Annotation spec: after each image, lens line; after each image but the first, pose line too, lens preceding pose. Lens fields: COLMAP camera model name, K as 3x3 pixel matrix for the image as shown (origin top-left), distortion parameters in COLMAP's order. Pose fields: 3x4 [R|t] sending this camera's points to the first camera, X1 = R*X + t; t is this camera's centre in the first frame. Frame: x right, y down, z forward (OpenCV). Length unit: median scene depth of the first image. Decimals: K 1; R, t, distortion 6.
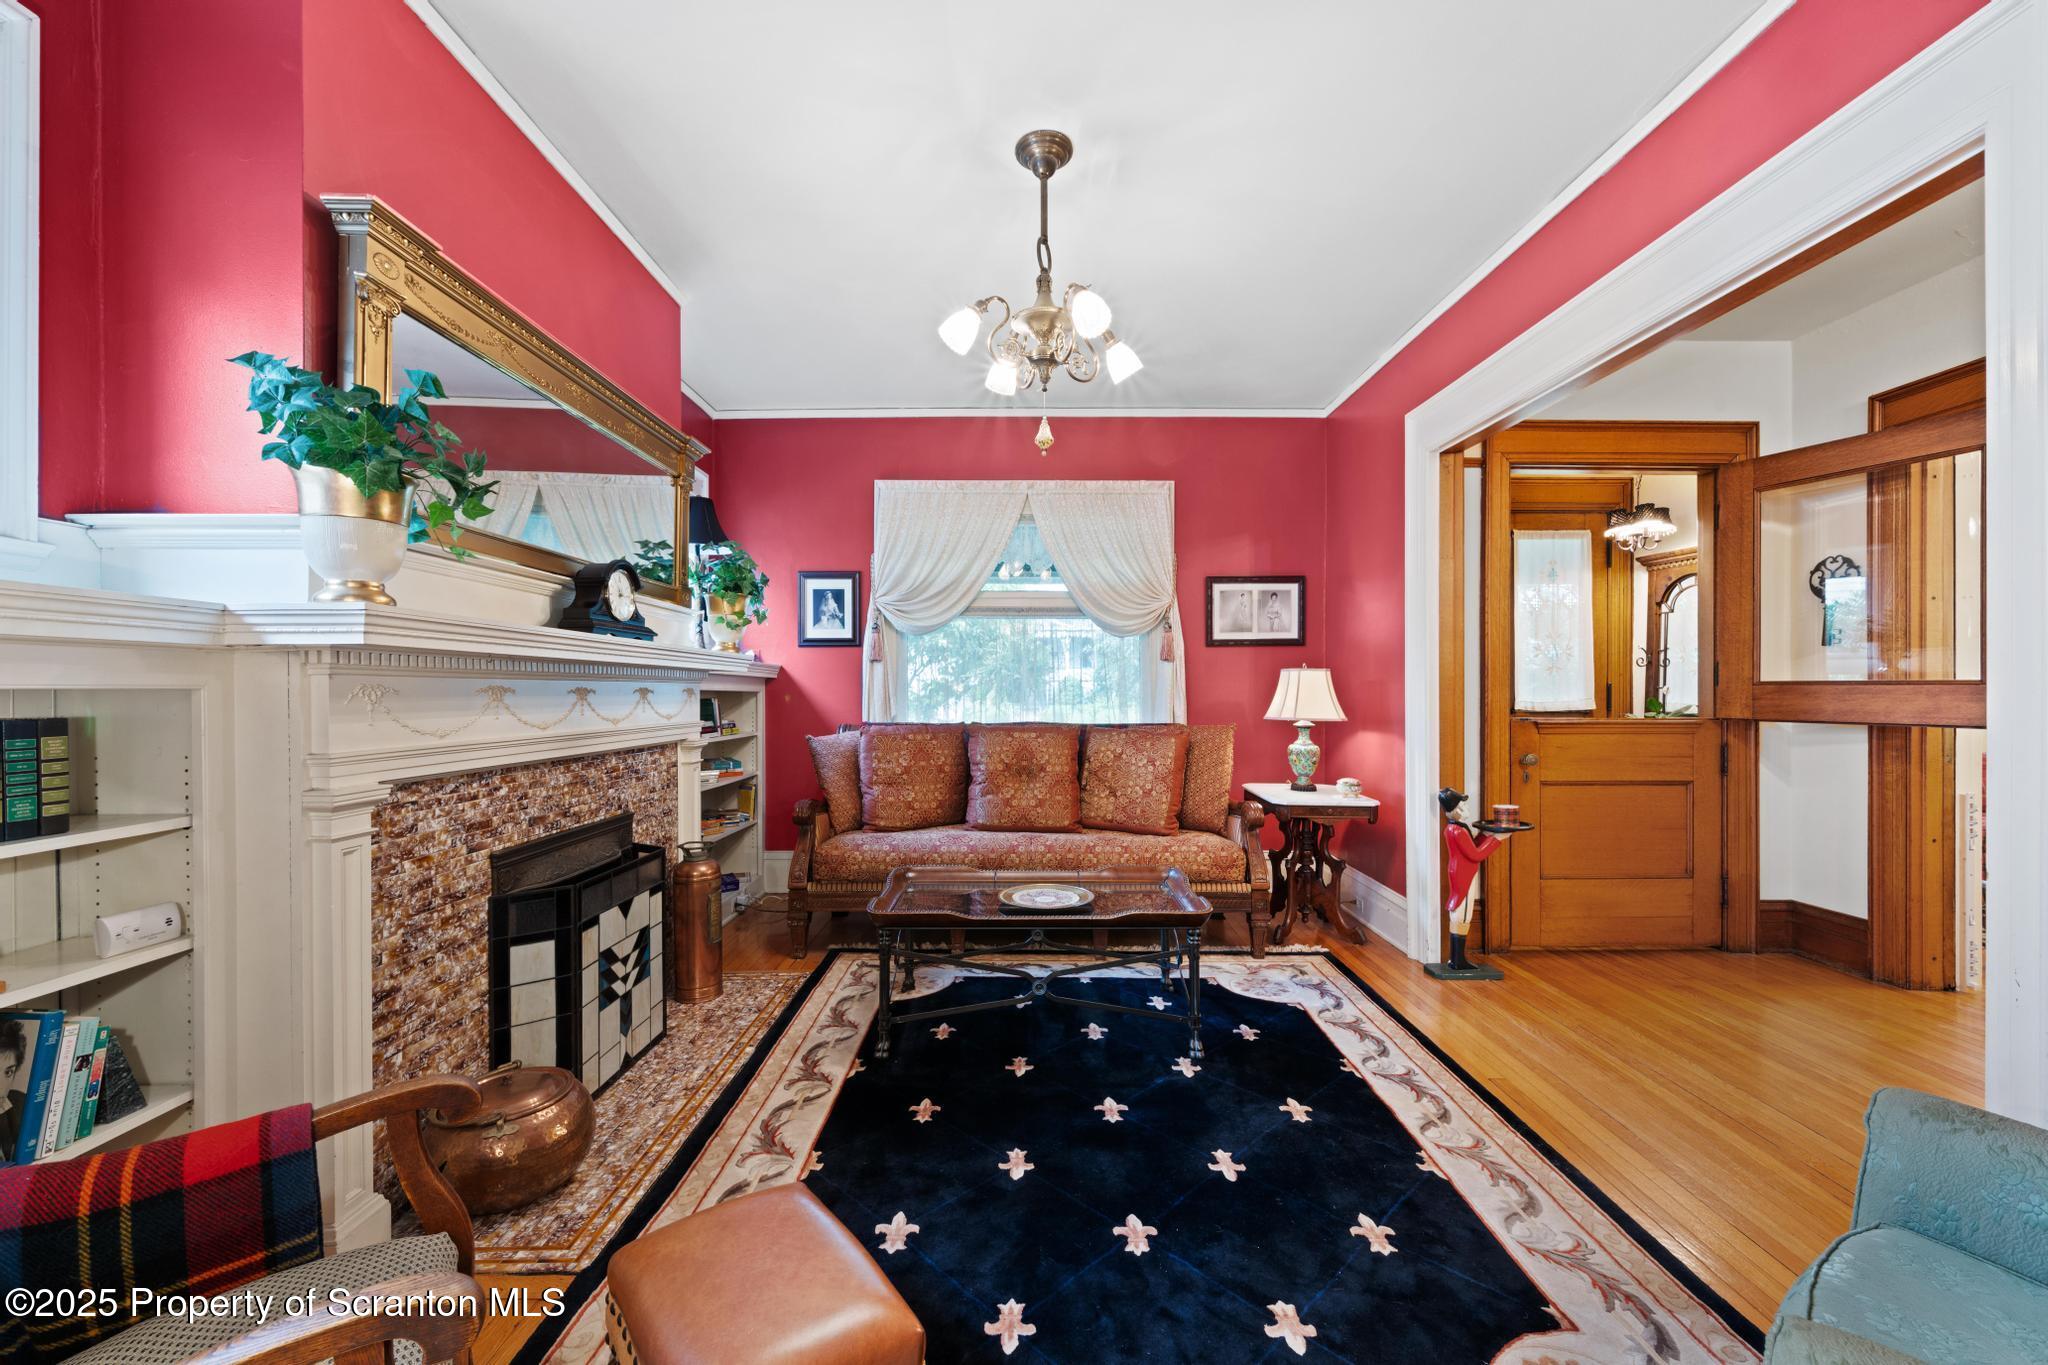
lens RADIAL K [[839.2, 0, 1027.4], [0, 839.2, 689.5], [0, 0, 1]] dist [-0.001143, 0.000715]
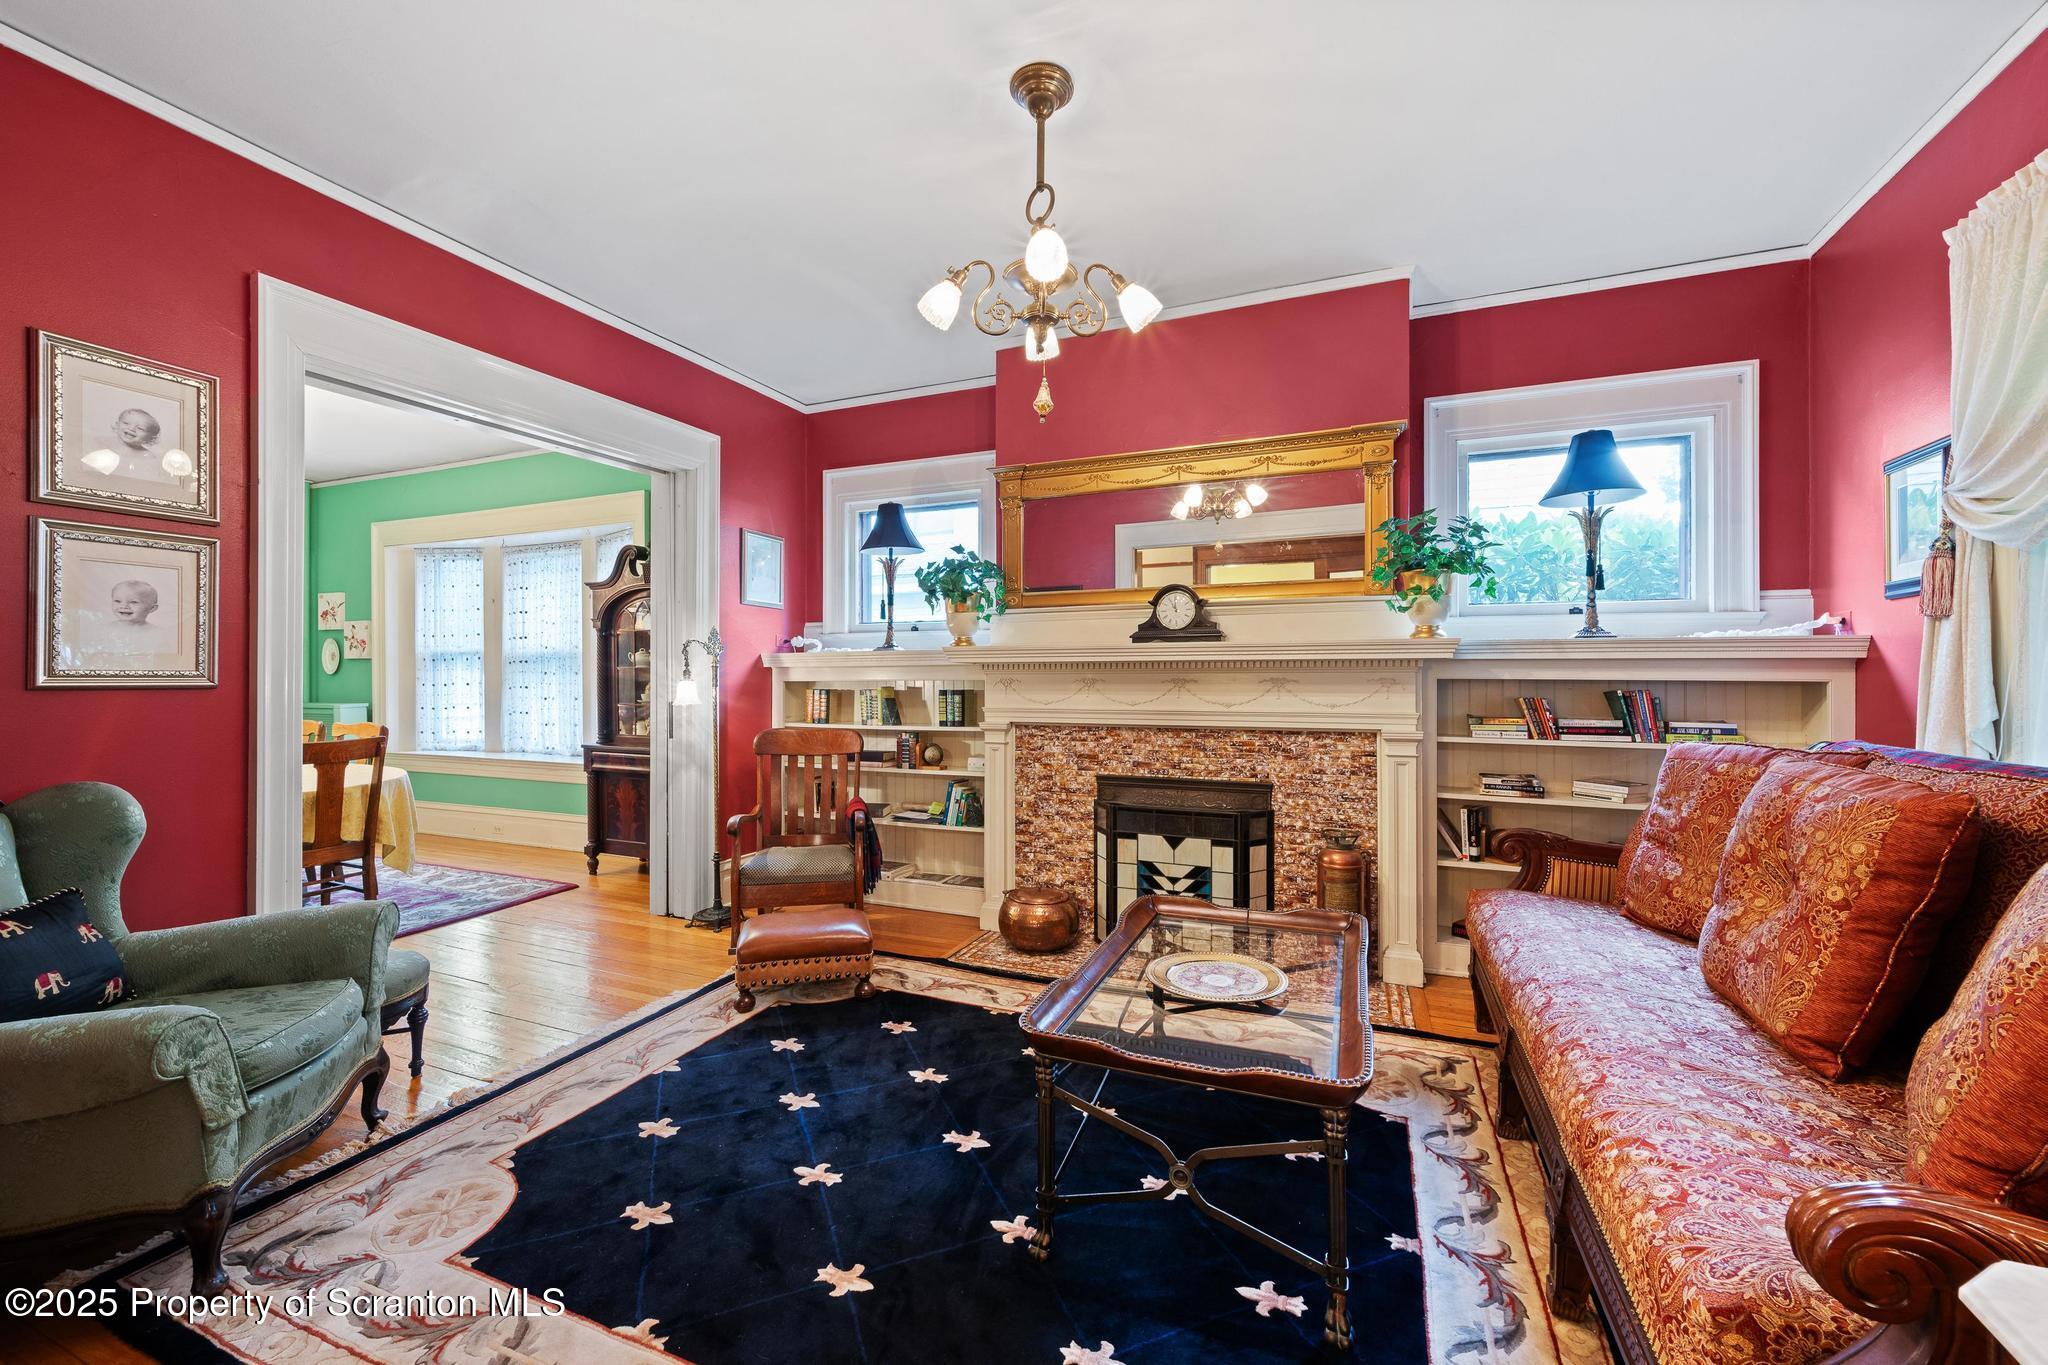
lens RADIAL K [[795.1, 0, 1018.6], [0, 795.1, 677.2], [0, 0, 1]] dist [0.001747, -0.000214]
pose [[-0.392188, -0.002383, -0.919882, 0.876122], [0.003513, 0.999985, -0.004089, -0.000136], [0.919878, -0.004835, -0.392174, 1.394330]]
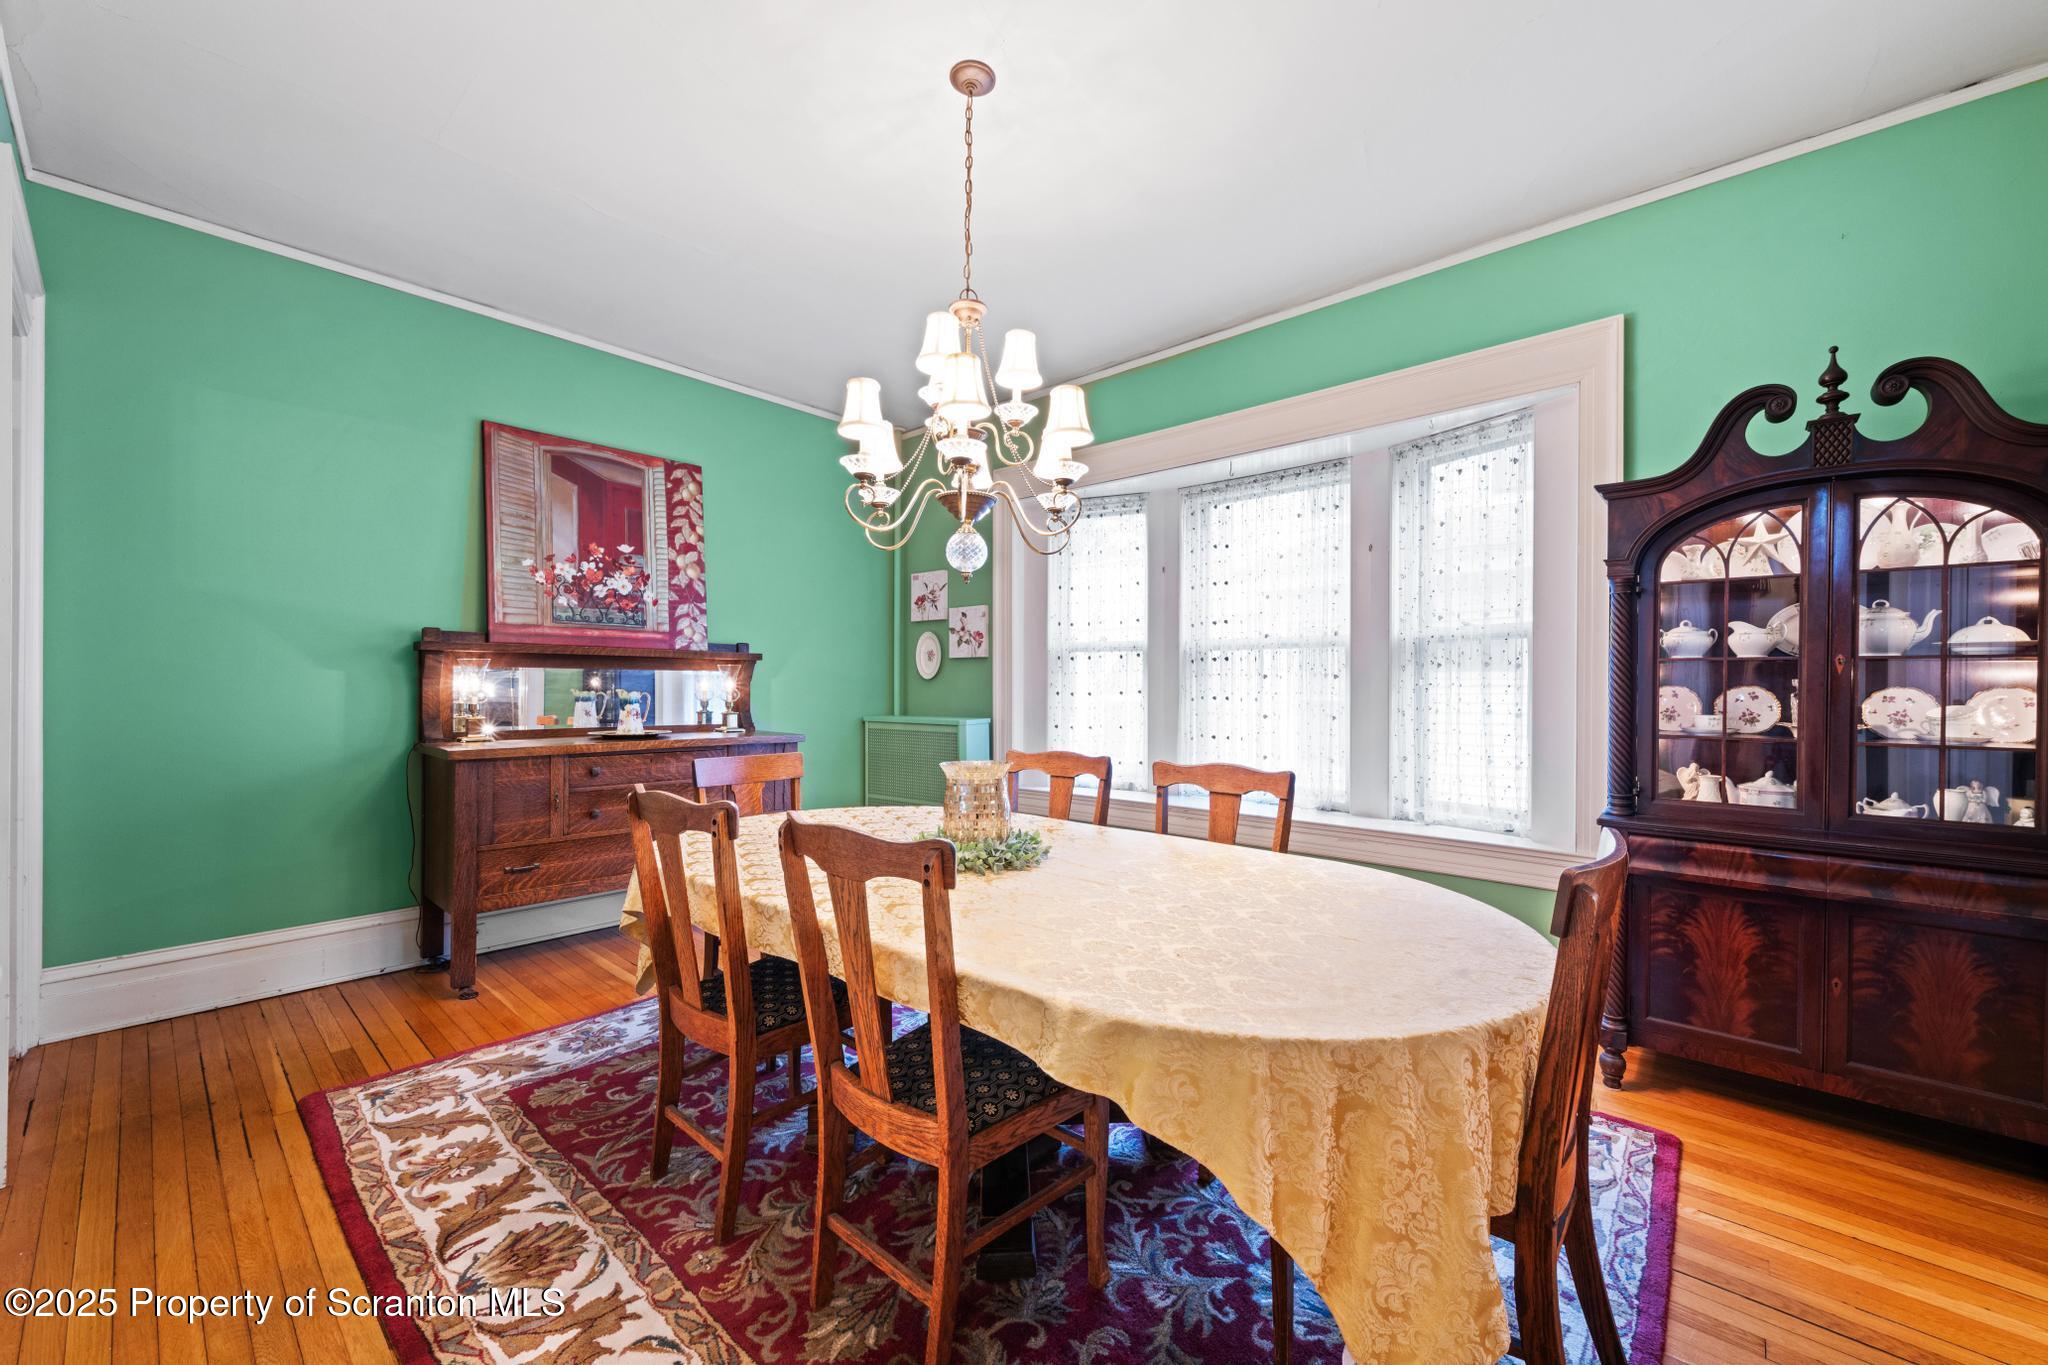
lens RADIAL K [[795.1, 0, 1039.2], [0, 795.1, 688.6], [0, 0, 1]] dist [0.001747, -0.000214]
pose [[-0.671129, 0.001384, -0.741340, 0.634391], [0.001865, 0.999998, 0.000178, -0.003220], [0.741339, -0.001263, -0.671130, -0.303134]]
